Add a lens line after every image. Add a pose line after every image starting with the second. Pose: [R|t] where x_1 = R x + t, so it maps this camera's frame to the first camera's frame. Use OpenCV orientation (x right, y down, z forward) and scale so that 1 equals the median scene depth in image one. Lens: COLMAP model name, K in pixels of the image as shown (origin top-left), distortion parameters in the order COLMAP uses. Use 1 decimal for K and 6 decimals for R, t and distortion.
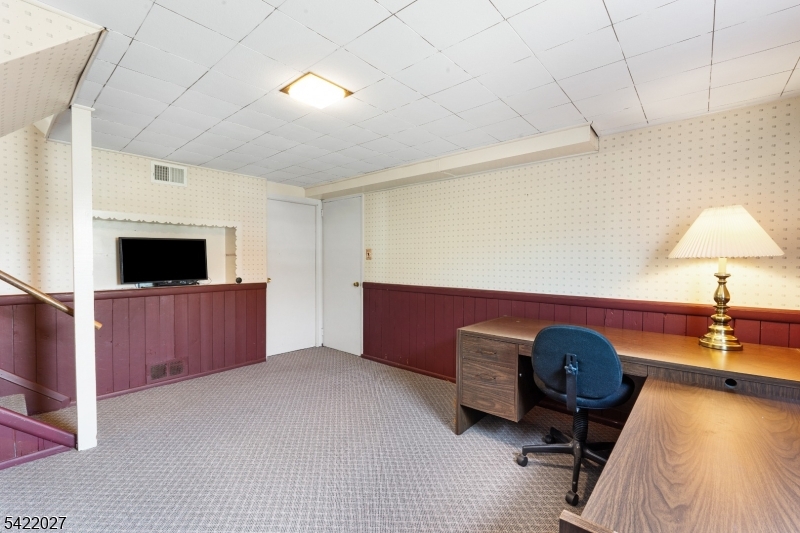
lens RADIAL K [[348.0, 0, 402.2], [0, 348.0, 267.8], [0, 0, 1]] dist [-0.006223, 0.000374]
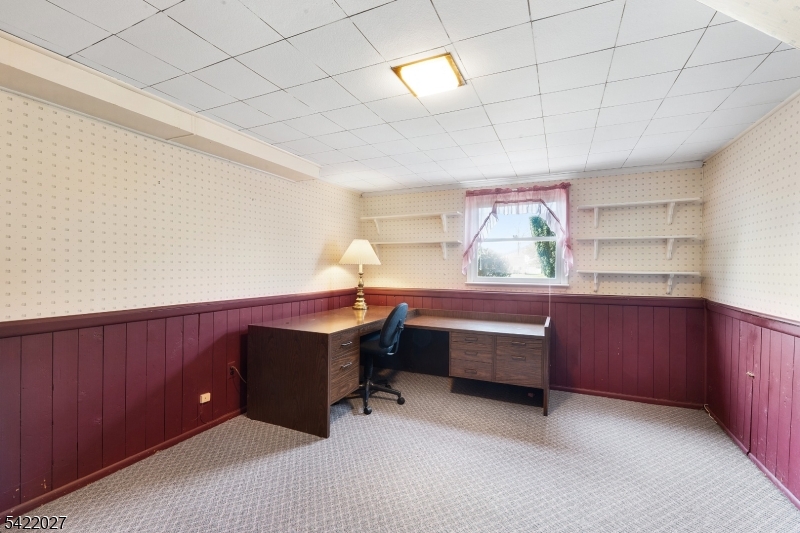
lens RADIAL K [[348.0, 0, 401.1], [0, 348.0, 265.2], [0, 0, 1]] dist [-0.006223, 0.000374]
pose [[-0.281518, -0.002052, 0.959554, -0.955919], [0.017085, 0.999828, 0.007150, -0.029431], [-0.959404, 0.018407, -0.281434, 1.175170]]
